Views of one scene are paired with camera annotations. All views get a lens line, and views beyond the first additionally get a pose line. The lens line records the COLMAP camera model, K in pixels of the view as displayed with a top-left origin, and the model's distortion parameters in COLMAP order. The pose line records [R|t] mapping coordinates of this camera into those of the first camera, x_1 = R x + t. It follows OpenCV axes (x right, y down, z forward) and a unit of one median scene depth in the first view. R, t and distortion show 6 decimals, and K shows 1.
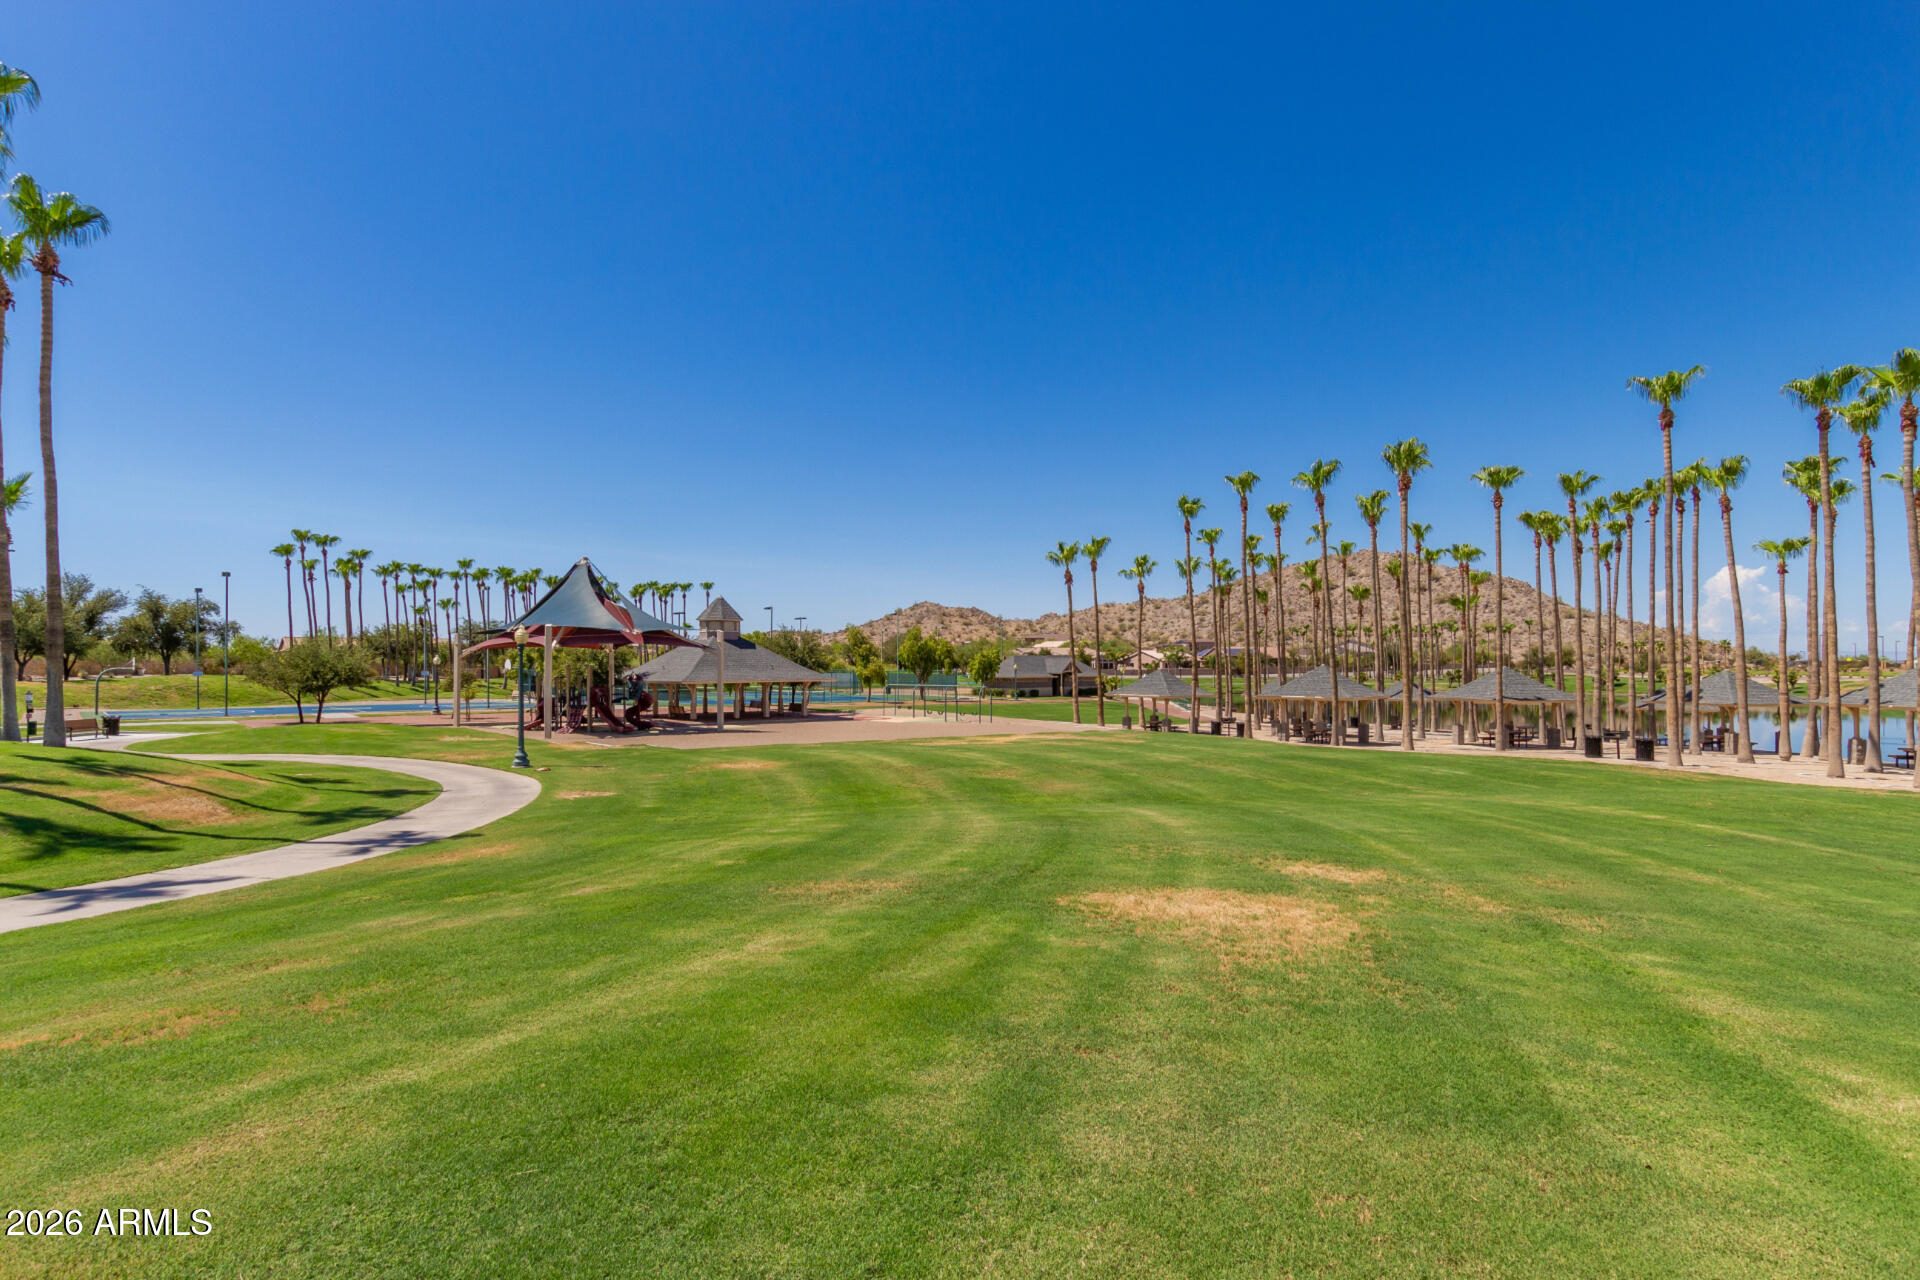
lens RADIAL K [[895.3, 0, 960.0], [0, 895.3, 640.0], [0, 0, 1]] dist [-0.001361, -0.000162]
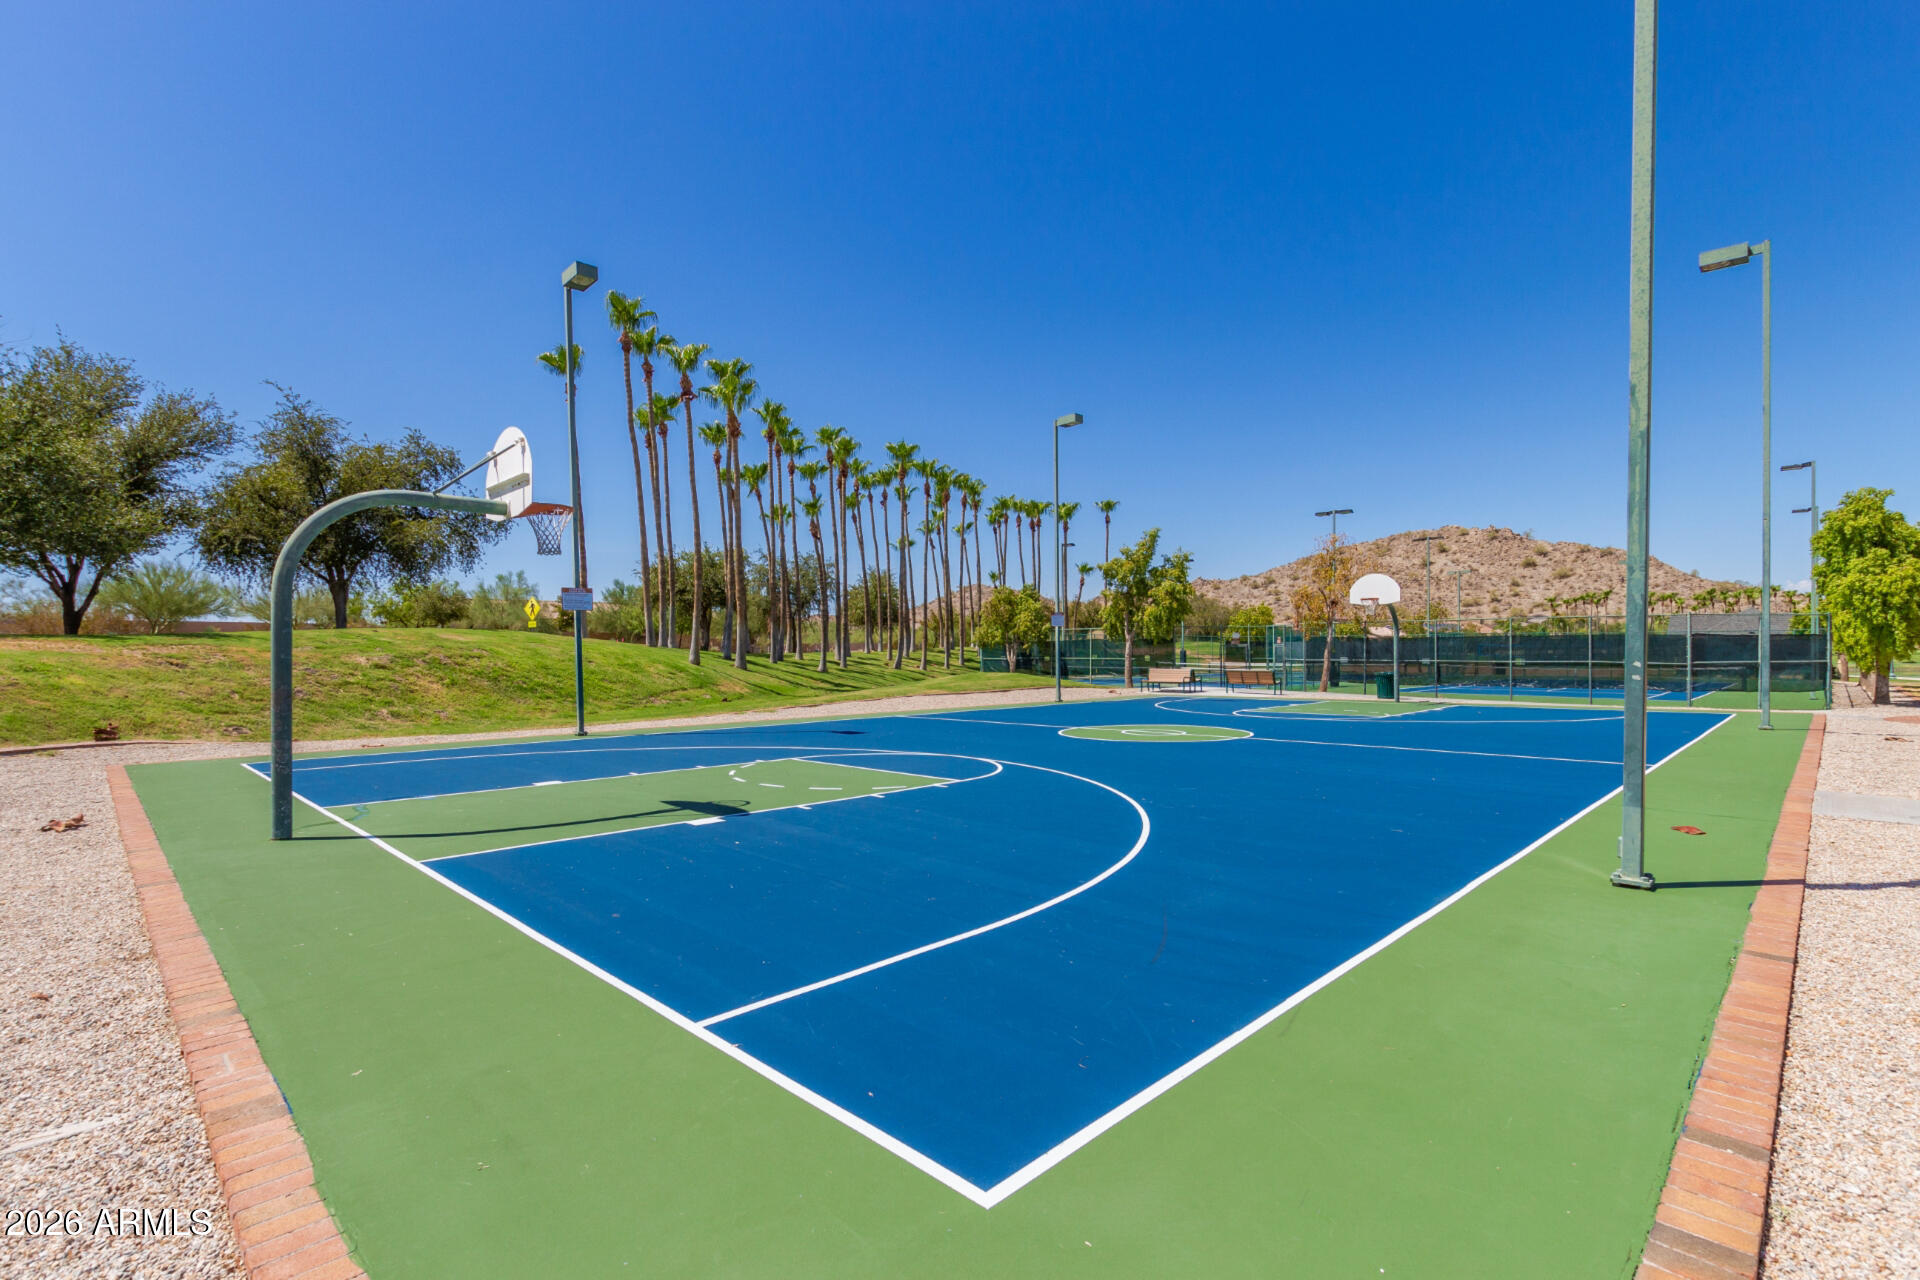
lens RADIAL K [[895.3, 0, 960.0], [0, 895.3, 640.0], [0, 0, 1]] dist [-0.001361, -0.000162]
pose [[0.999988, -0.004204, 0.002692, -0.643111], [0.004190, 0.999978, 0.005101, 0.039443], [-0.002713, -0.005090, 0.999983, 0.640971]]
